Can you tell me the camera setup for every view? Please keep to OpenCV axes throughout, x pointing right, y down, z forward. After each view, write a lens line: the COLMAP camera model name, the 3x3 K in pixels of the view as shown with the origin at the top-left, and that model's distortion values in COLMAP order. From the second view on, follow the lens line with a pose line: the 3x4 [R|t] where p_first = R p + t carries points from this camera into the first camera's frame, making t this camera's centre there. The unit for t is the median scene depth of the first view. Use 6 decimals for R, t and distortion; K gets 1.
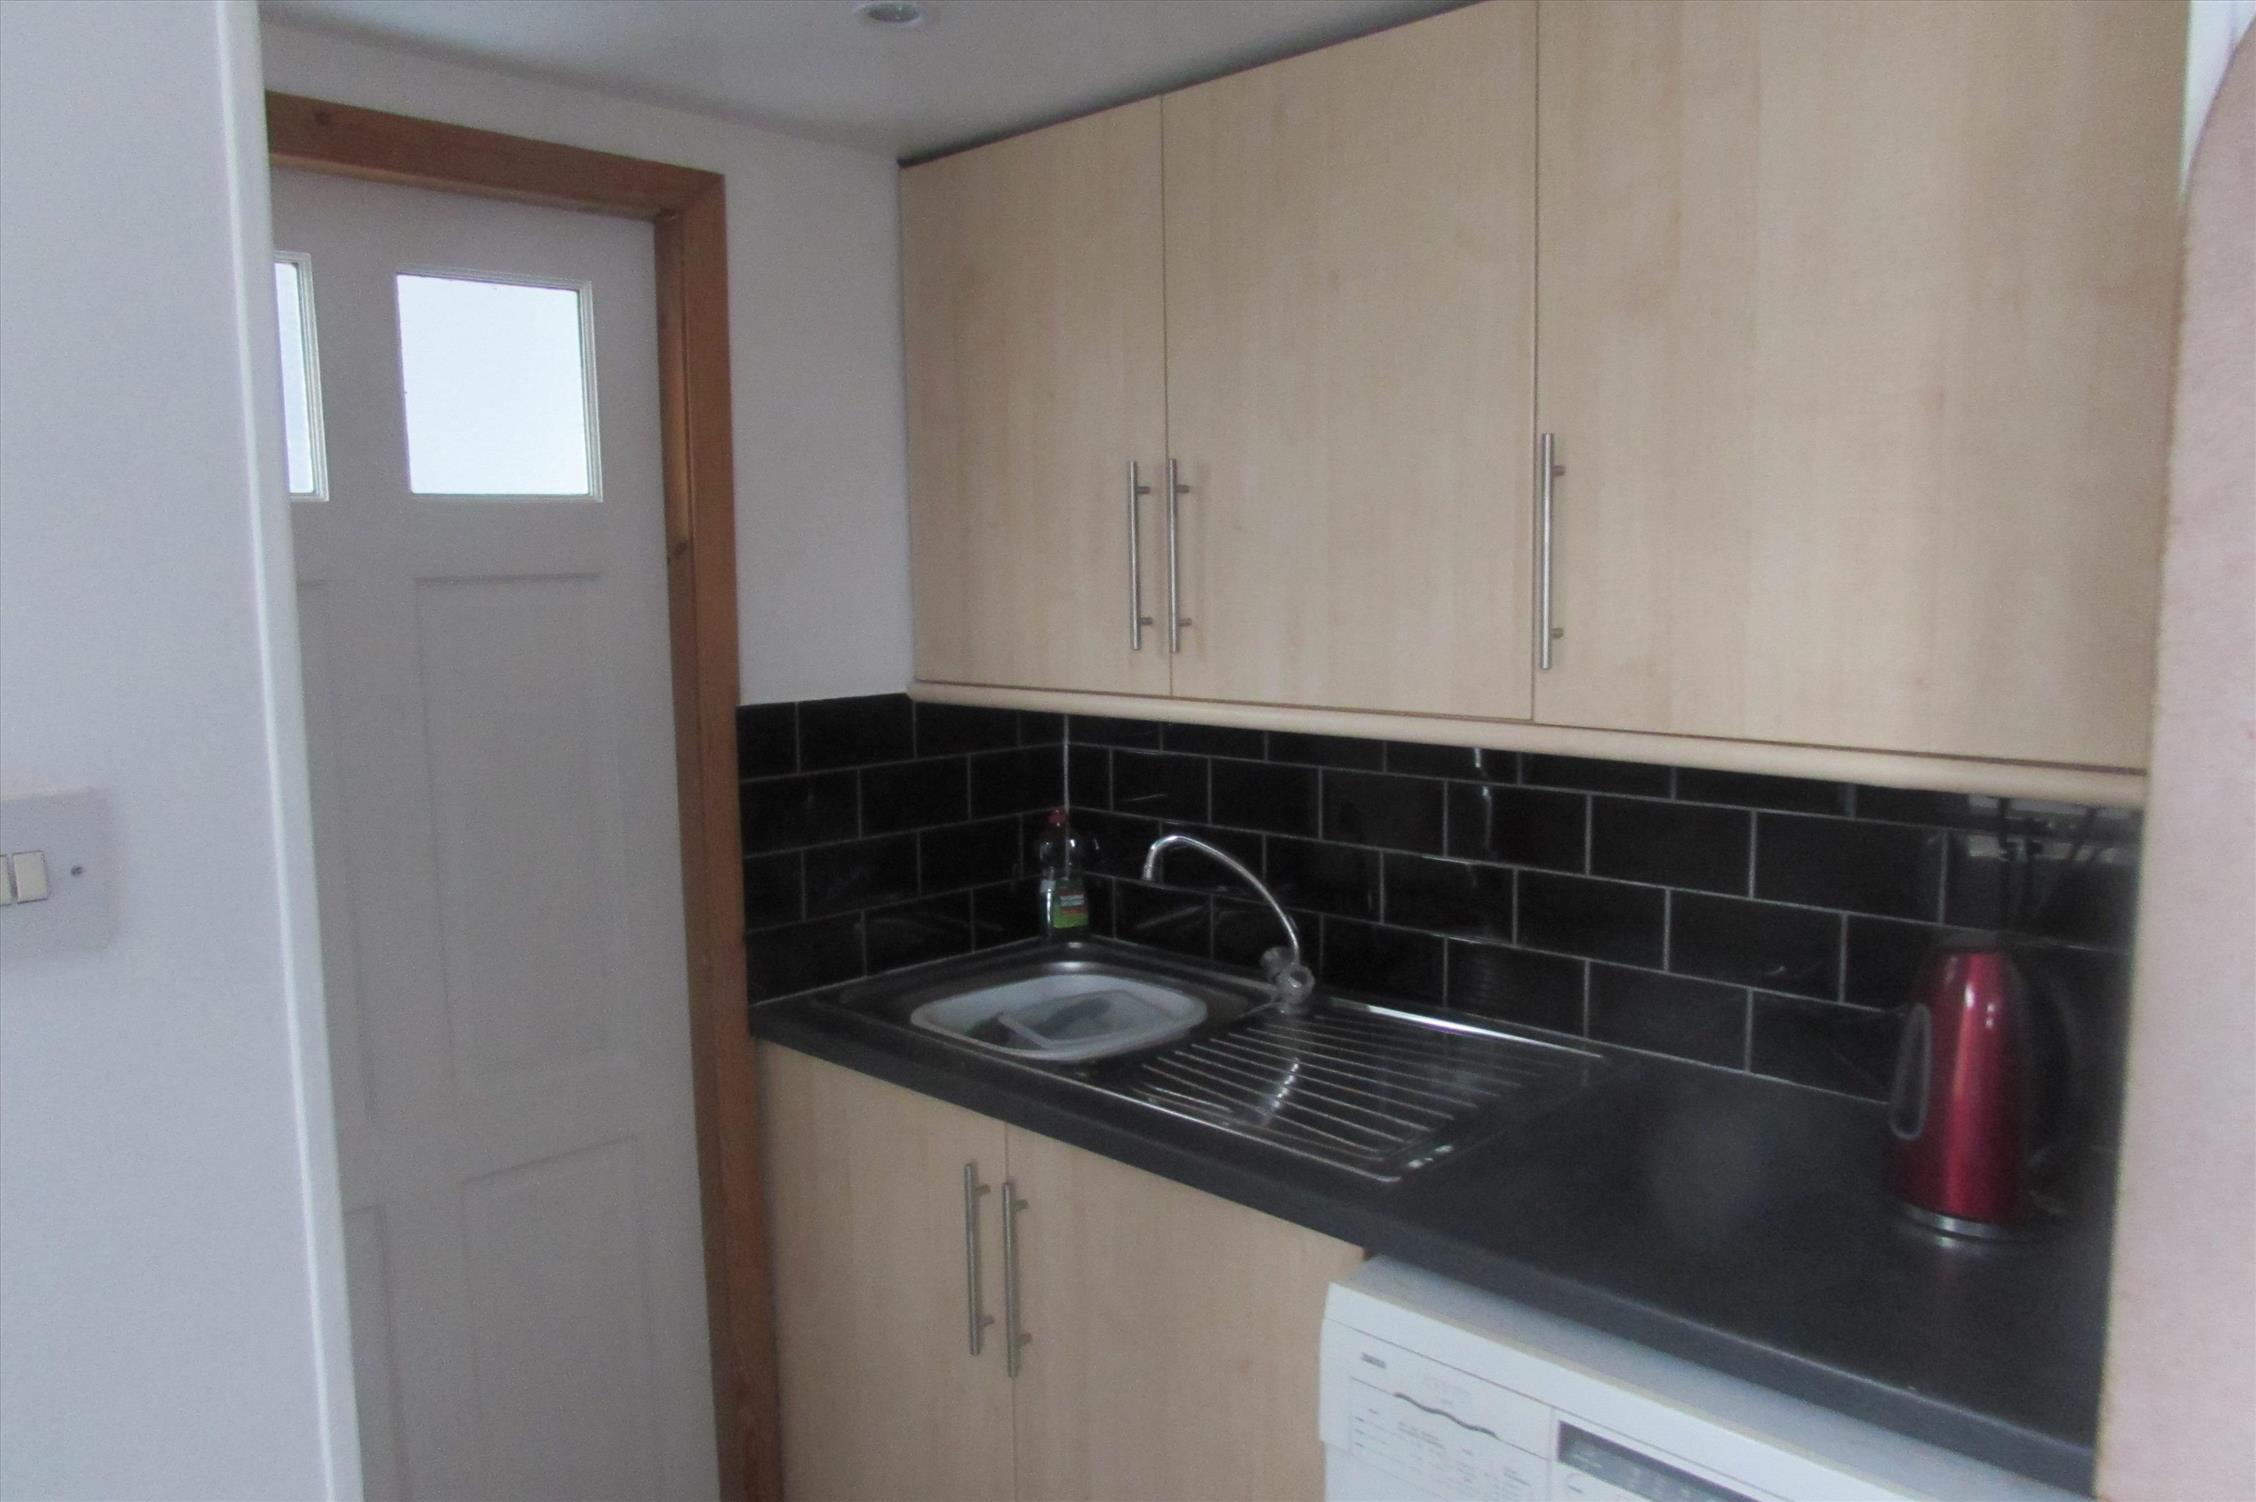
lens RADIAL K [[1603.1, 0, 1128.0], [0, 1603.1, 751.0], [0, 0, 1]] dist [-0.023307, 0.000940]
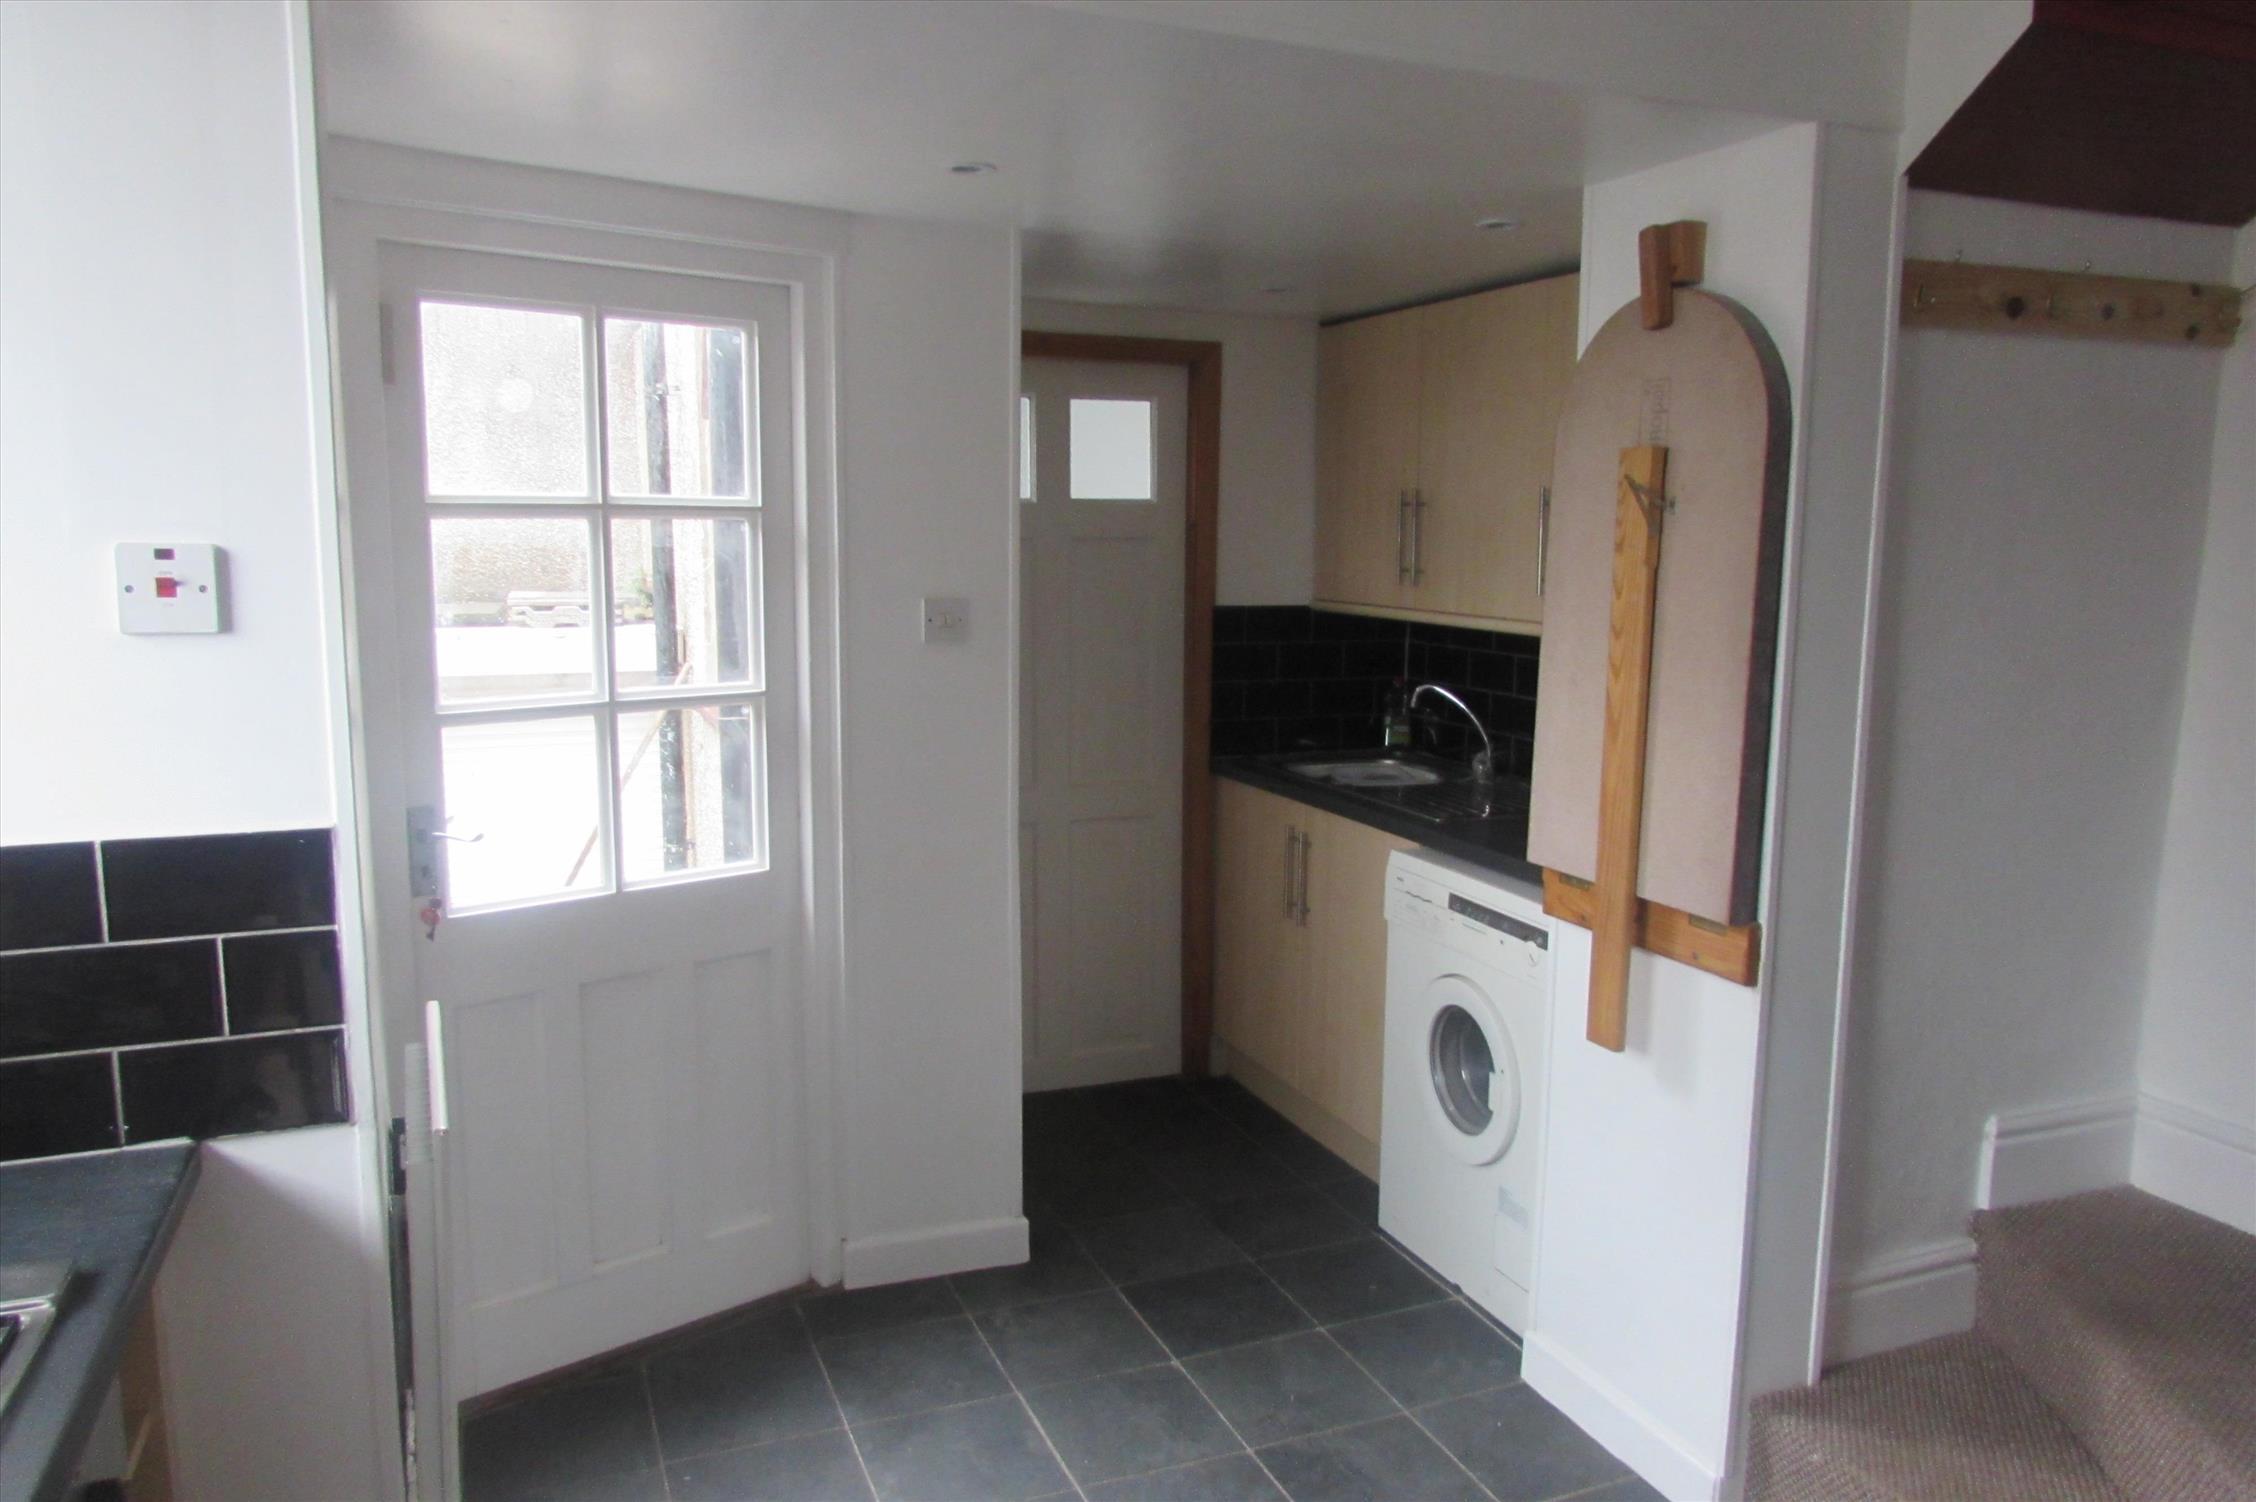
lens RADIAL K [[1603.1, 0, 1128.0], [0, 1603.1, 751.0], [0, 0, 1]] dist [-0.023307, 0.000940]
pose [[0.916846, 0.080363, -0.391070, 0.497218], [-0.068847, 0.996682, 0.043407, 0.080165], [0.393261, -0.012874, 0.919337, -0.968399]]
